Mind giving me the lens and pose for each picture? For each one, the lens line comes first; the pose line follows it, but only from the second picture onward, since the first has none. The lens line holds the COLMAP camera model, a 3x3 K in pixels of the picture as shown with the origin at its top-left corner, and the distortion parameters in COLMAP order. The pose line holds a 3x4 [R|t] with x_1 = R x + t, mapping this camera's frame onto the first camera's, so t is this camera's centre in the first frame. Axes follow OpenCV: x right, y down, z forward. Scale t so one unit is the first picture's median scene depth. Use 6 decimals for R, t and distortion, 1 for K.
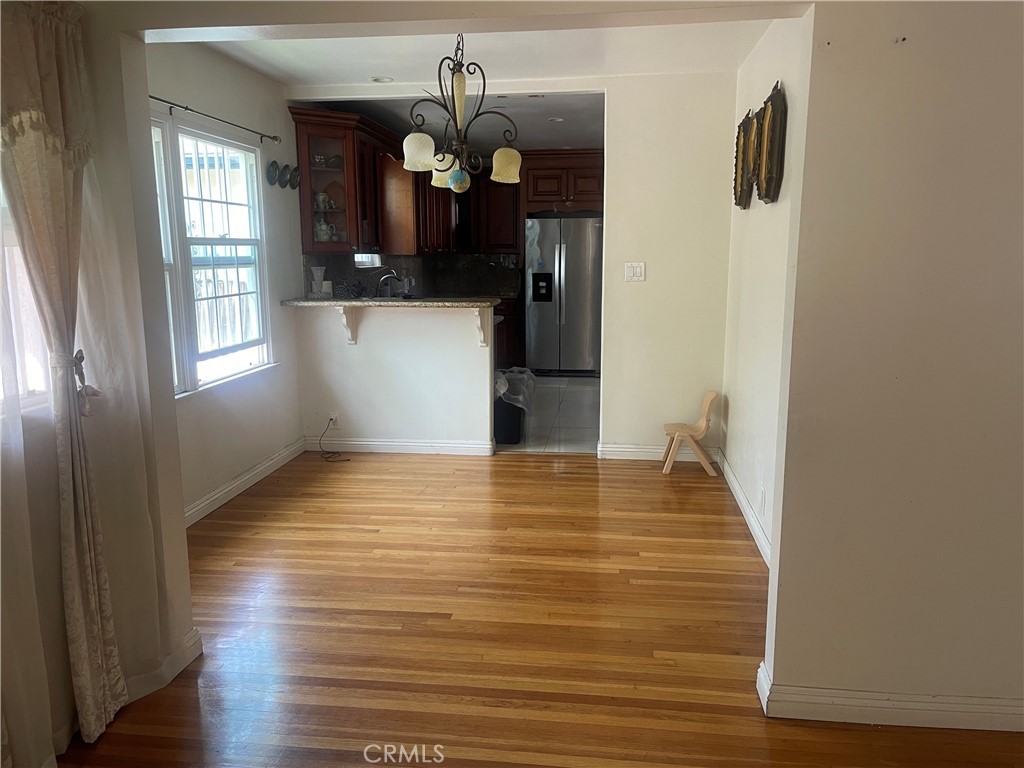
lens RADIAL K [[786.0, 0, 512.0], [0, 786.0, 384.0], [0, 0, 1]] dist [0.069720, 0.000113]
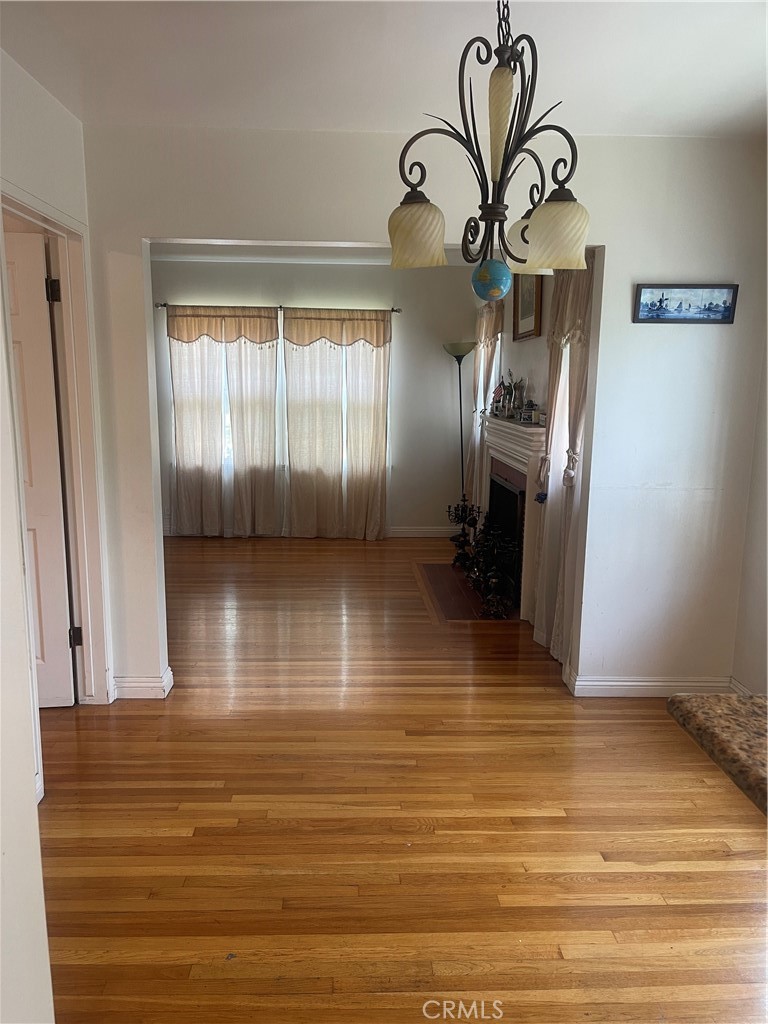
lens RADIAL K [[764.7, 0, 384.0], [0, 764.7, 512.0], [0, 0, 1]] dist [0.099129, -0.134981]
pose [[-0.984621, 0.023619, -0.173101, 0.107822], [-0.036392, 0.941358, 0.335442, -0.290302], [0.170873, 0.336583, -0.926021, 1.580264]]
